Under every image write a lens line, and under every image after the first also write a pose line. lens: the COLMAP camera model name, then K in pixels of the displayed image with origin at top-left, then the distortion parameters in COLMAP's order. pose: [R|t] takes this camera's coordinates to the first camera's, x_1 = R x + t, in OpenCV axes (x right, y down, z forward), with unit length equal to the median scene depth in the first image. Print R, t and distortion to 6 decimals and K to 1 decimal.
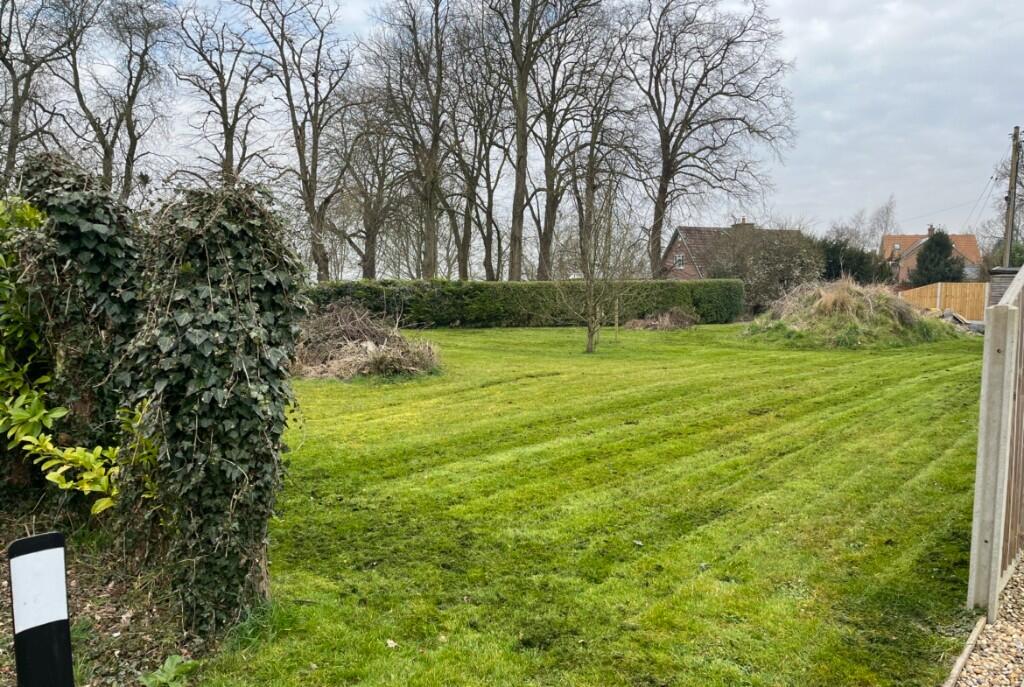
lens RADIAL K [[760.4, 0, 511.7], [0, 760.4, 327.4], [0, 0, 1]] dist [0.062650, -0.079657]
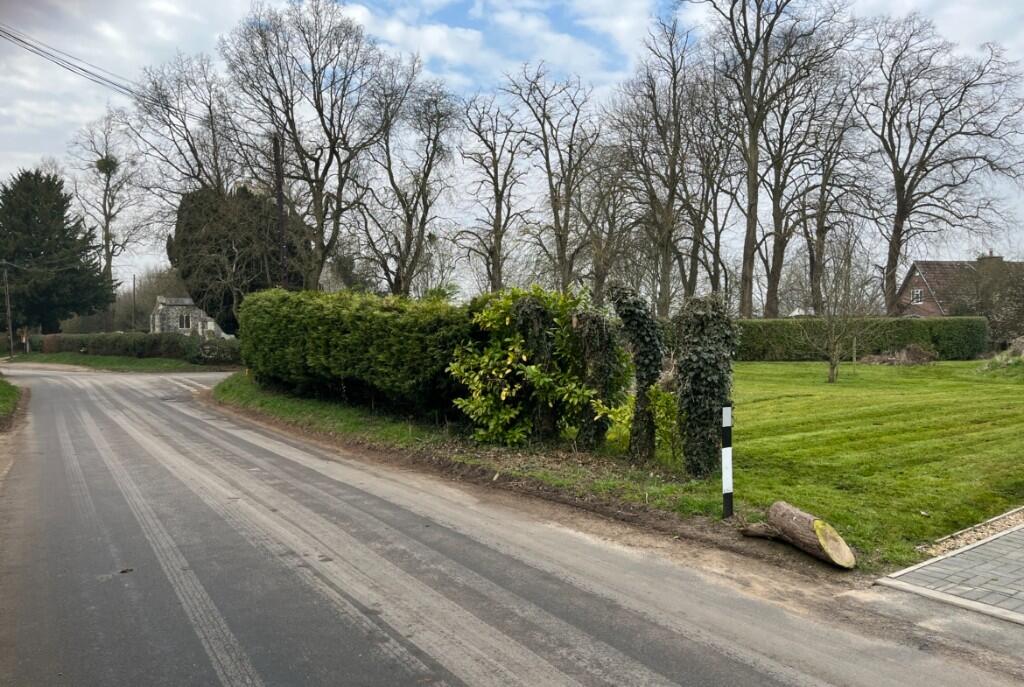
lens RADIAL K [[760.4, 0, 511.7], [0, 760.4, 327.4], [0, 0, 1]] dist [0.062650, -0.079657]
pose [[0.963639, -0.000279, -0.267208, -0.028251], [-0.011876, 0.998967, -0.043872, 0.003094], [0.266944, 0.045450, 0.962640, -0.137704]]
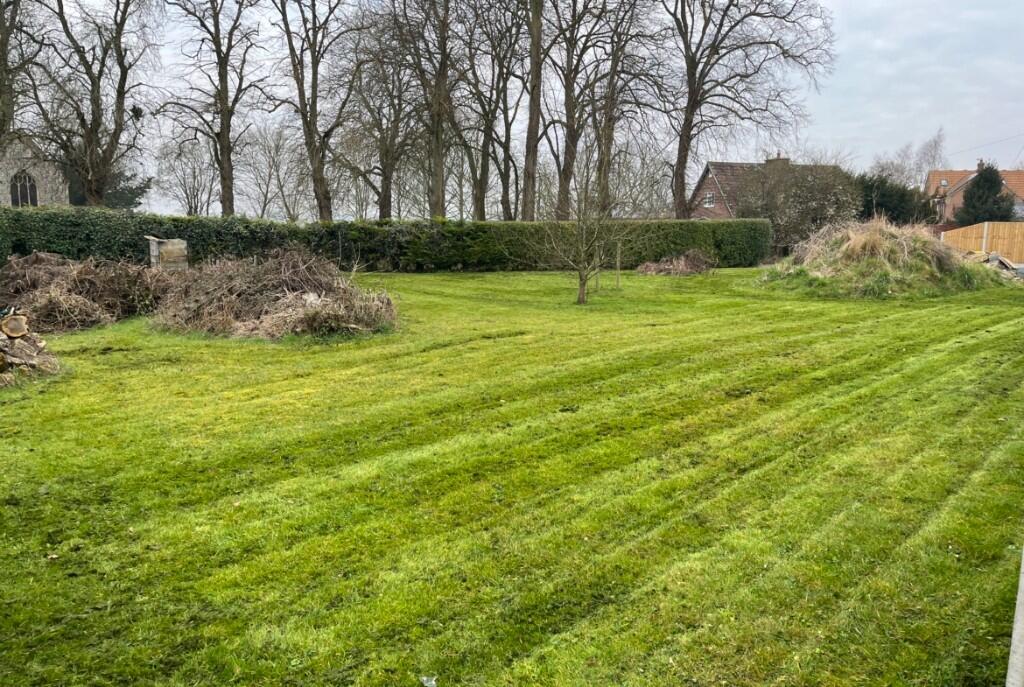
lens RADIAL K [[757.6, 0, 515.8], [0, 757.6, 320.2], [0, 0, 1]] dist [0.080828, -0.108494]
pose [[0.999174, 0.006067, -0.040171, 0.030456], [-0.003189, 0.997448, 0.071323, -0.005144], [0.040501, -0.071136, 0.996644, 0.051047]]
